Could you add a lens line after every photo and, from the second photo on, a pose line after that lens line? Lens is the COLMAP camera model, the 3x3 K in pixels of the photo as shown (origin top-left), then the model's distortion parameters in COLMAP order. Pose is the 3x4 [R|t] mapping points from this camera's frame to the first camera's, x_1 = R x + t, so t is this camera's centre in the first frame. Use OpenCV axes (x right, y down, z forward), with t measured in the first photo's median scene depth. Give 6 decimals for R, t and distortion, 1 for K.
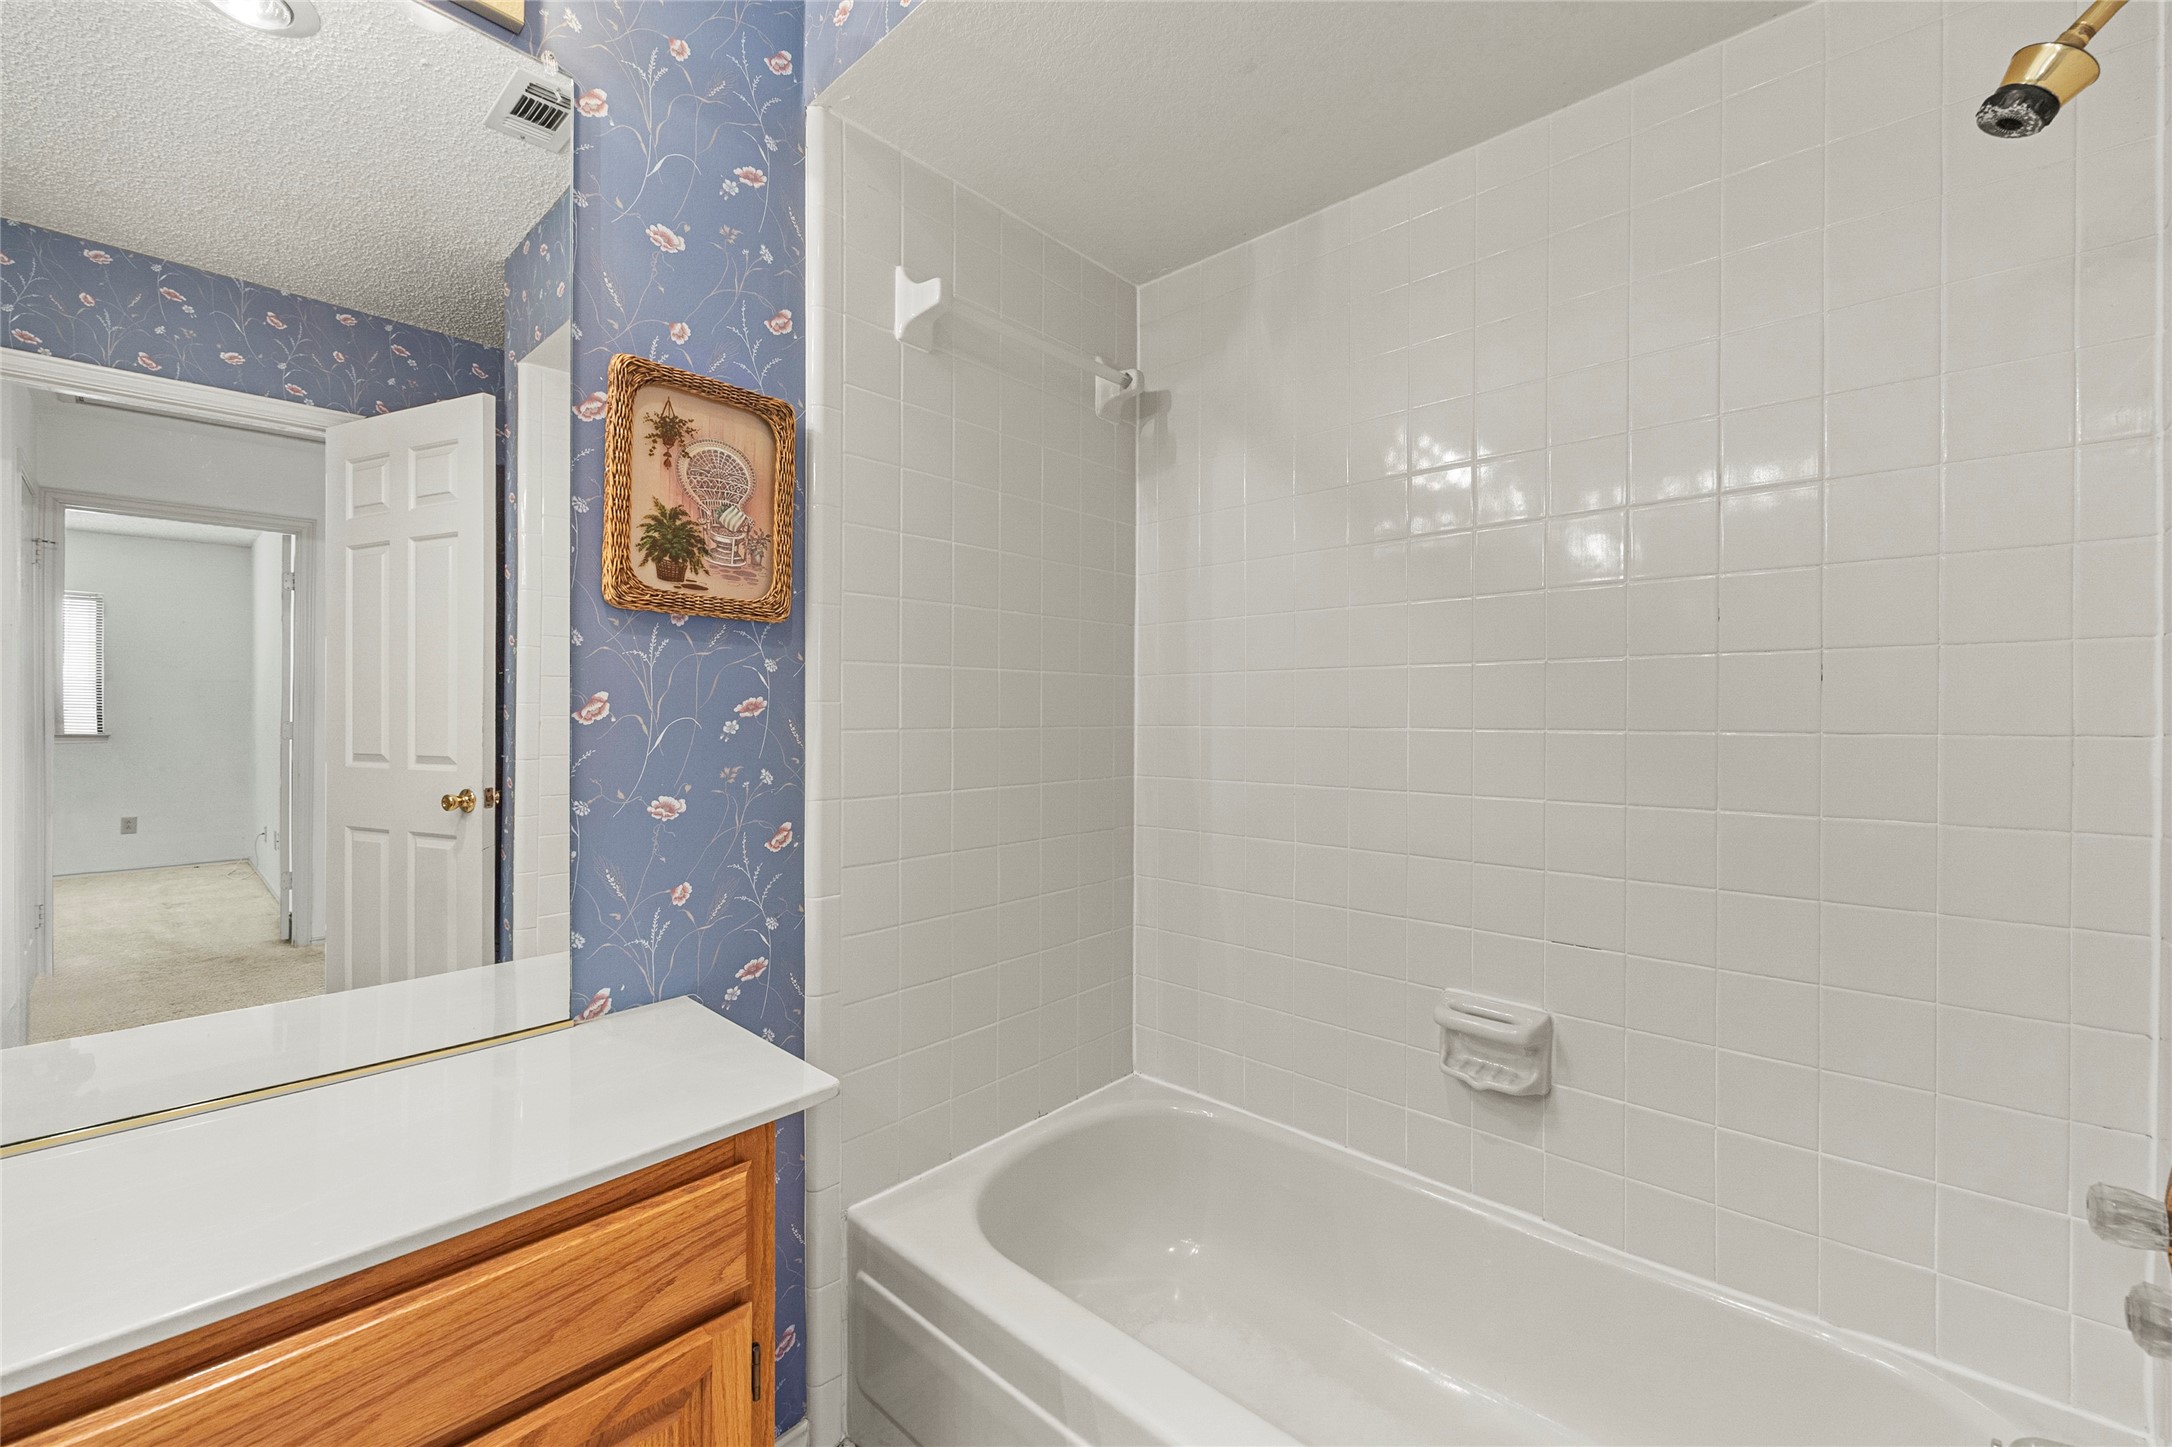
lens RADIAL K [[874.5, 0, 1086.3], [0, 874.5, 707.1], [0, 0, 1]] dist [-0.002928, -0.000279]
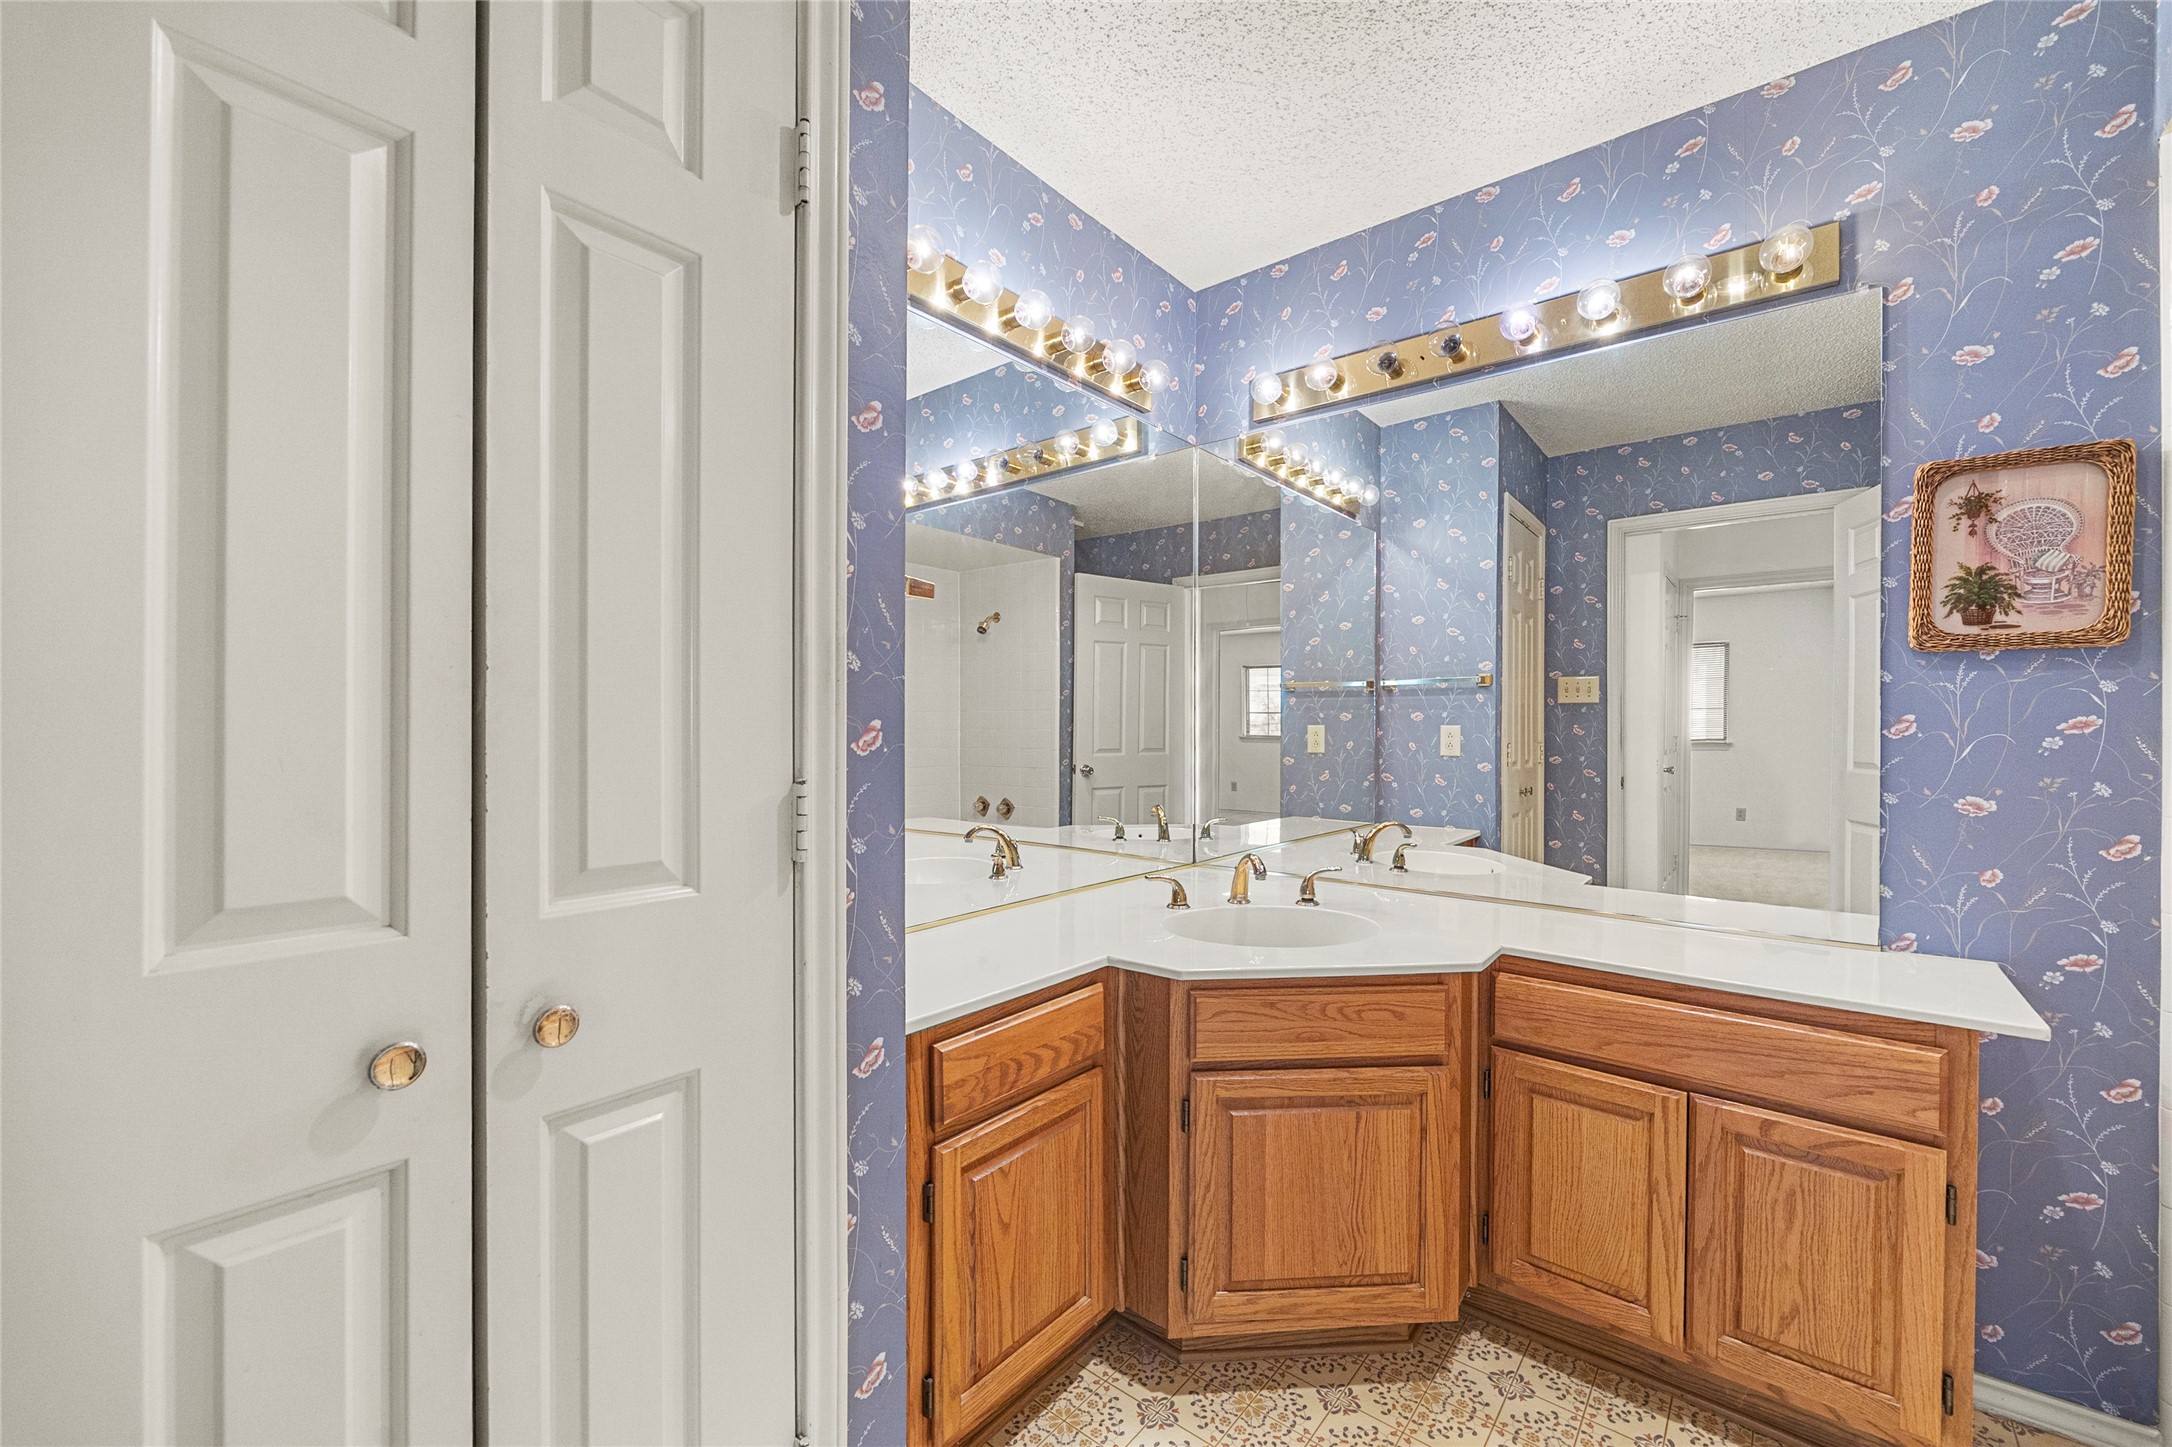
lens RADIAL K [[872.1, 0, 1079.3], [0, 872.1, 759.0], [0, 0, 1]] dist [-0.004111, -0.000149]
pose [[0.059265, 0.034431, -0.997648, 0.697301], [0.007516, 0.999361, 0.034937, -0.005387], [0.998214, -0.009569, 0.058968, -0.361639]]
